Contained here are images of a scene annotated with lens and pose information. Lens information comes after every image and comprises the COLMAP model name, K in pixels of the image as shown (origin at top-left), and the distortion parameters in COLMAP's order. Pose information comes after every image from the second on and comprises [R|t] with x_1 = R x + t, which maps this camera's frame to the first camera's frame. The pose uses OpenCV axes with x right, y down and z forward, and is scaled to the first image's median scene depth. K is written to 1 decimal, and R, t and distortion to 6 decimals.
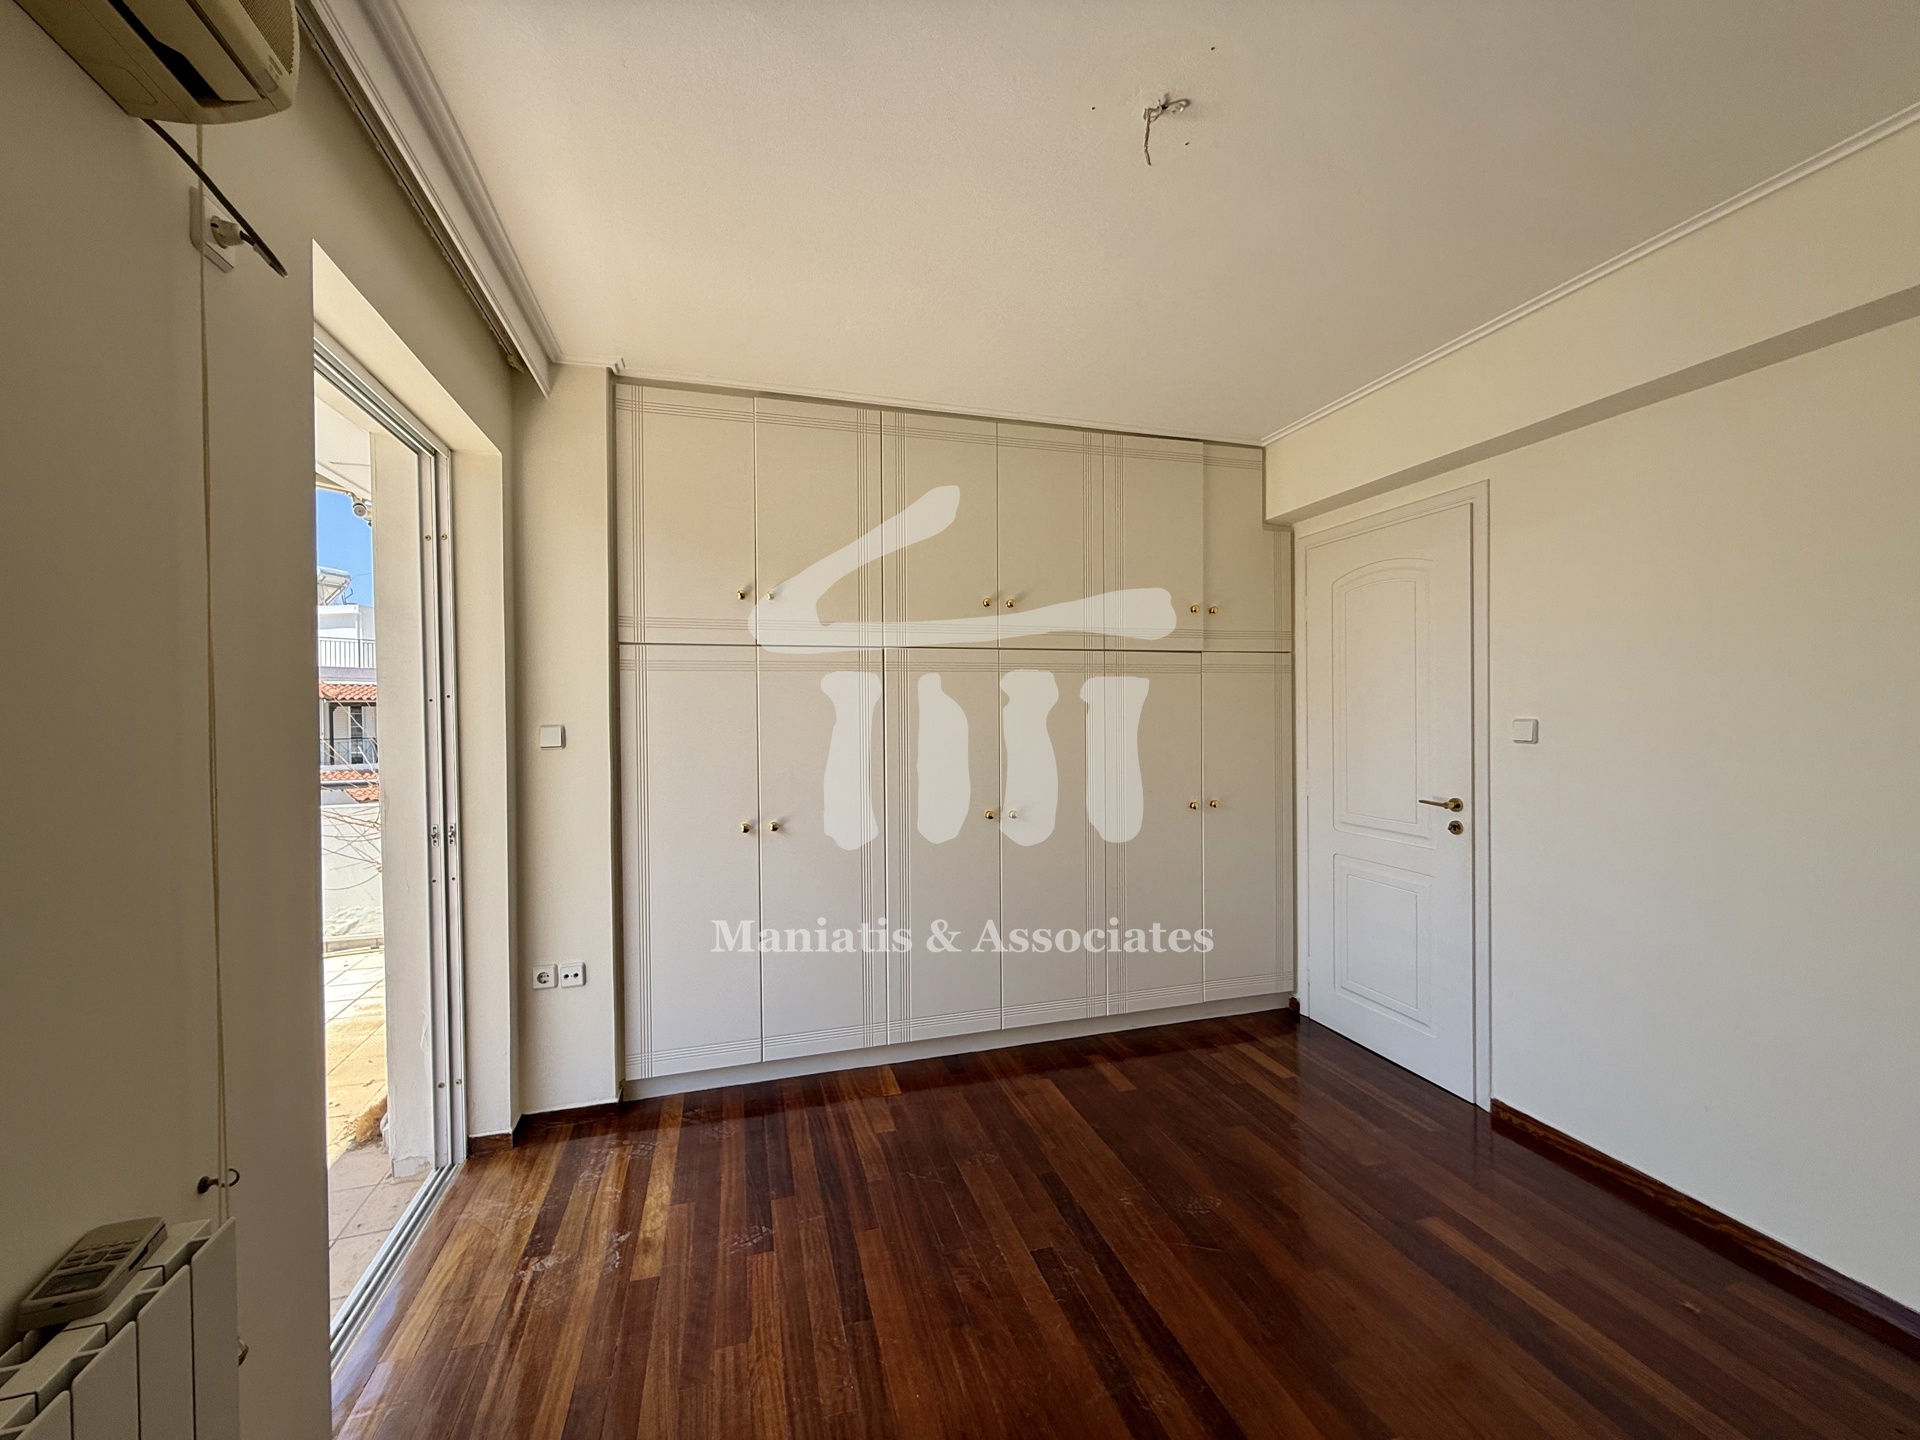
lens RADIAL K [[766.8, 0, 962.3], [0, 766.8, 722.2], [0, 0, 1]] dist [-0.002271, 0.000600]
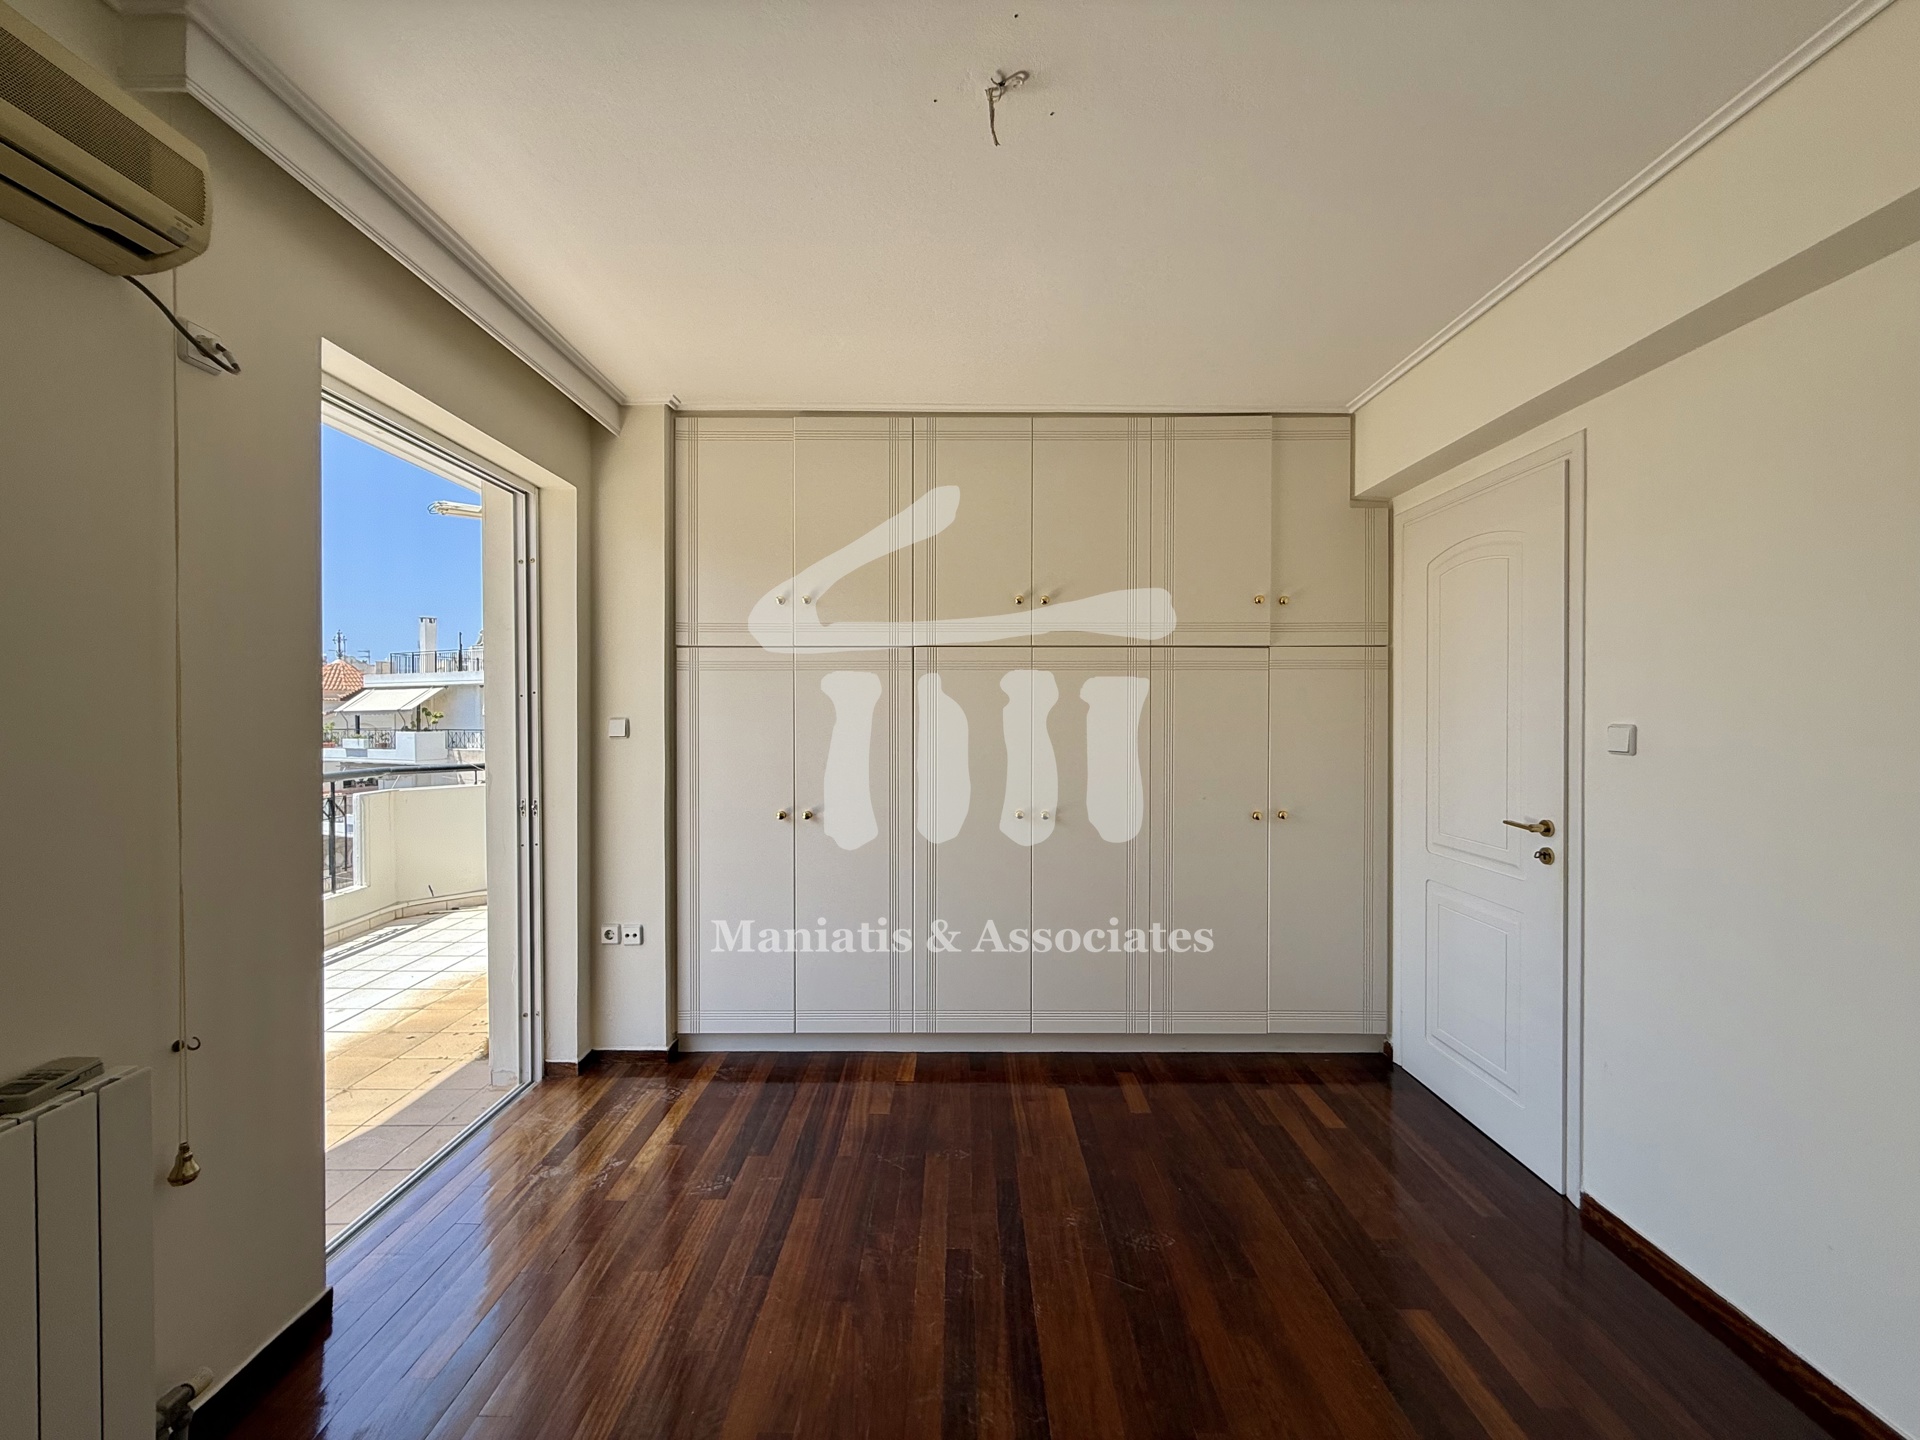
lens RADIAL K [[766.8, 0, 950.5], [0, 766.8, 721.9], [0, 0, 1]] dist [-0.002271, 0.000600]
pose [[0.958500, 0.013437, -0.284774, 0.275320], [-0.013870, 0.999904, 0.000496, 0.002315], [0.284753, 0.003474, 0.958595, 0.030860]]
